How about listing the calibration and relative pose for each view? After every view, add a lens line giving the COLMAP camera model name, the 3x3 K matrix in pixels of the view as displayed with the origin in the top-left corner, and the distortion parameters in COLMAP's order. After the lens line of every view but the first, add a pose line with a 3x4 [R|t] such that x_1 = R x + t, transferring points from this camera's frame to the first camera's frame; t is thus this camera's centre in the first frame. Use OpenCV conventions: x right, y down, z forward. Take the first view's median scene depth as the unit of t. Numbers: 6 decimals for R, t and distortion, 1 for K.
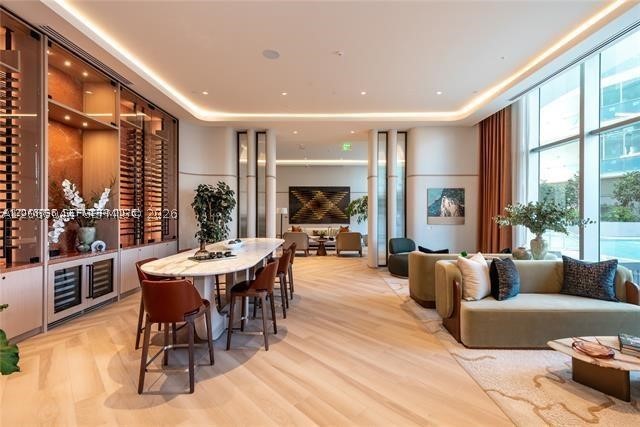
lens RADIAL K [[286.3, 0, 320.0], [0, 286.3, 213.5], [0, 0, 1]] dist [0.012133, -0.000672]
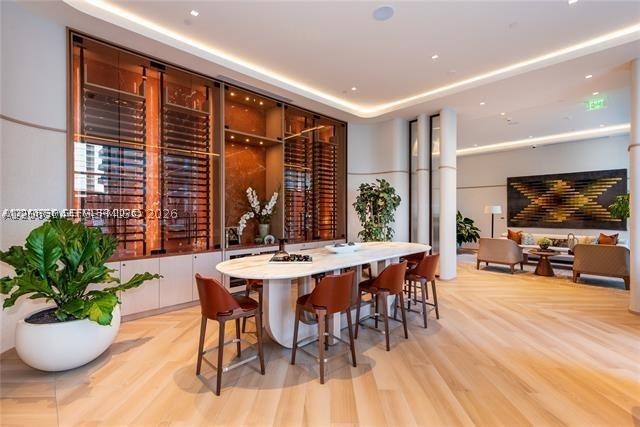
lens RADIAL K [[286.3, 0, 320.0], [0, 286.3, 213.5], [0, 0, 1]] dist [0.012133, -0.000672]
pose [[0.693562, -0.000087, -0.720397, 0.188663], [0.000017, 1.000000, -0.000105, 0.001117], [0.720397, 0.000061, 0.693562, 0.213494]]
